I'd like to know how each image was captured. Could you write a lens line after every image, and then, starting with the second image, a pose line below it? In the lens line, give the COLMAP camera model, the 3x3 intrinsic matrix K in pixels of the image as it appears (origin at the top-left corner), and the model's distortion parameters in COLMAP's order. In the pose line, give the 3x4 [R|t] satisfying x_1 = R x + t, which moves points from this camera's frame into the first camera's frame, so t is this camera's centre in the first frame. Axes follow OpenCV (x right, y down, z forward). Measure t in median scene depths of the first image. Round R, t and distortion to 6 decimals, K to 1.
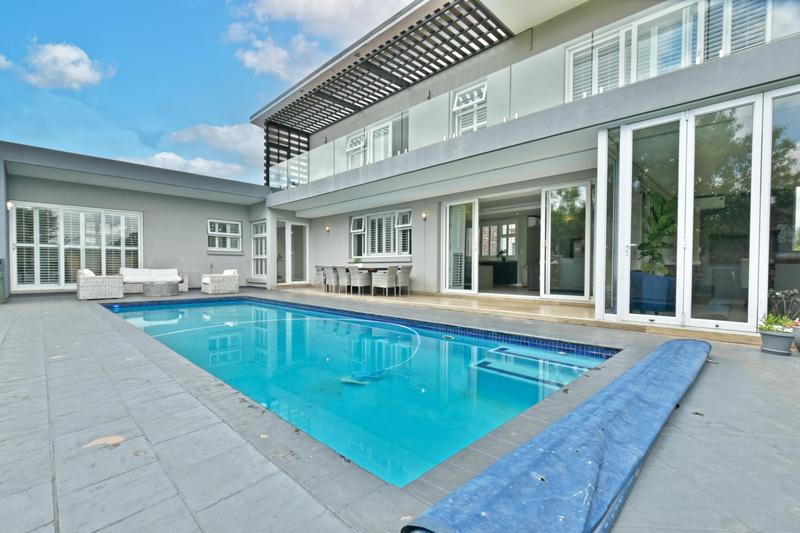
lens RADIAL K [[360.6, 0, 398.0], [0, 360.6, 274.8], [0, 0, 1]] dist [0.002144, 0.000062]
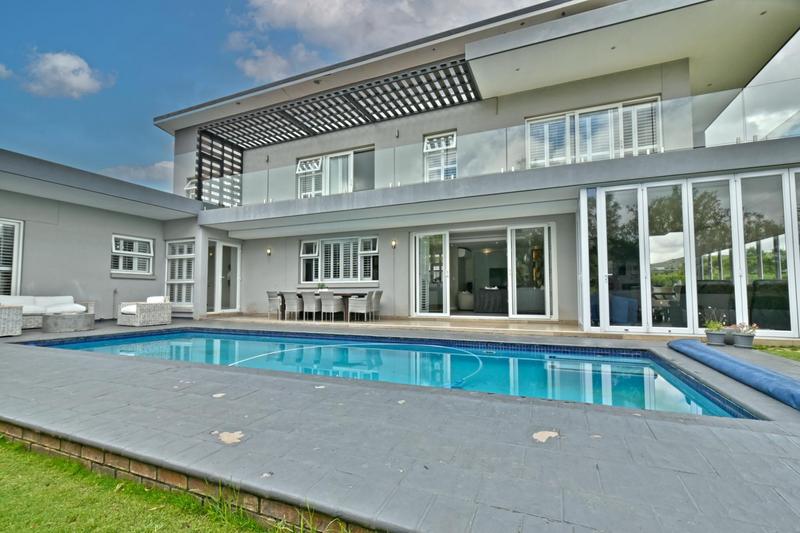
lens RADIAL K [[366.9, 0, 399.2], [0, 366.9, 274.0], [0, 0, 1]] dist [0.001607, 0.000035]
pose [[0.929418, 0.015917, 0.368685, -0.254258], [0.011822, 0.997272, -0.072858, 0.002551], [-0.368839, 0.072074, 0.926695, 0.004900]]
